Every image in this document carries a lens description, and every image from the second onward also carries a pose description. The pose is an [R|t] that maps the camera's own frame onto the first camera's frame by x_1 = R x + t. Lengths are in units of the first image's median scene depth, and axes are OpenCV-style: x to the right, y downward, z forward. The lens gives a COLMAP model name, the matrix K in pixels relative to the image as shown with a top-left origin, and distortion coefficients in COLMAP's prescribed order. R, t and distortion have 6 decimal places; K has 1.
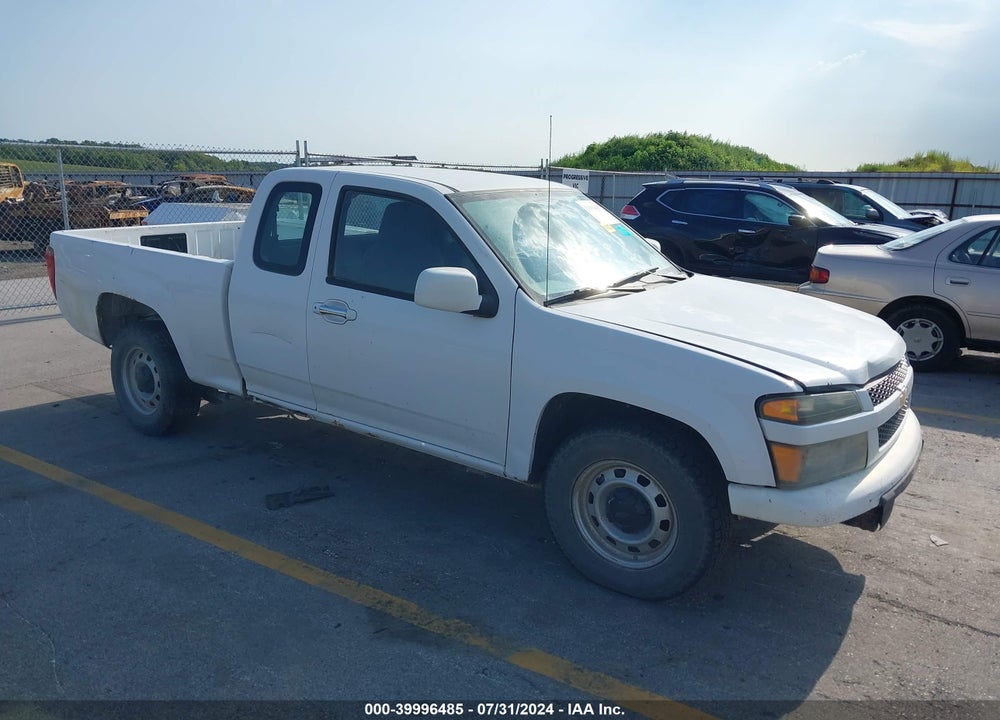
lens RADIAL K [[797.1, 0, 500.0], [0, 797.1, 360.0], [0, 0, 1]] dist [0.003225, -0.002529]
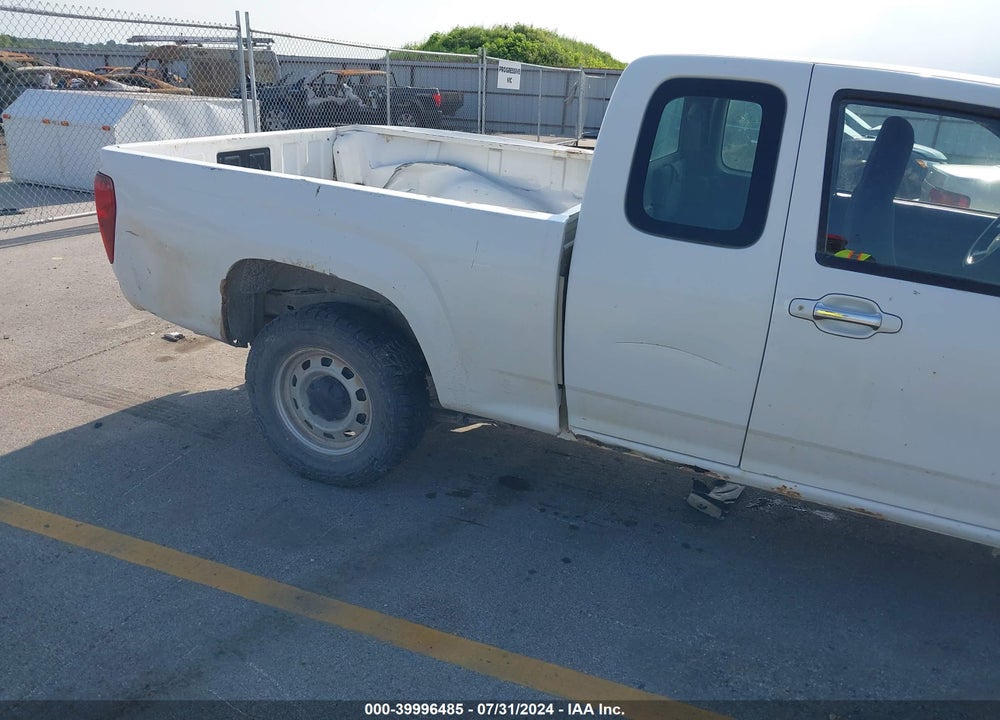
lens RADIAL K [[813.6, 0, 534.5], [0, 813.6, 359.8], [0, 0, 1]] dist [-0.008124, -0.015113]
pose [[0.973849, -0.041388, 0.223393, -0.394089], [0.014867, 0.992768, 0.119121, -0.072113], [-0.226708, -0.112685, 0.967422, 0.332774]]
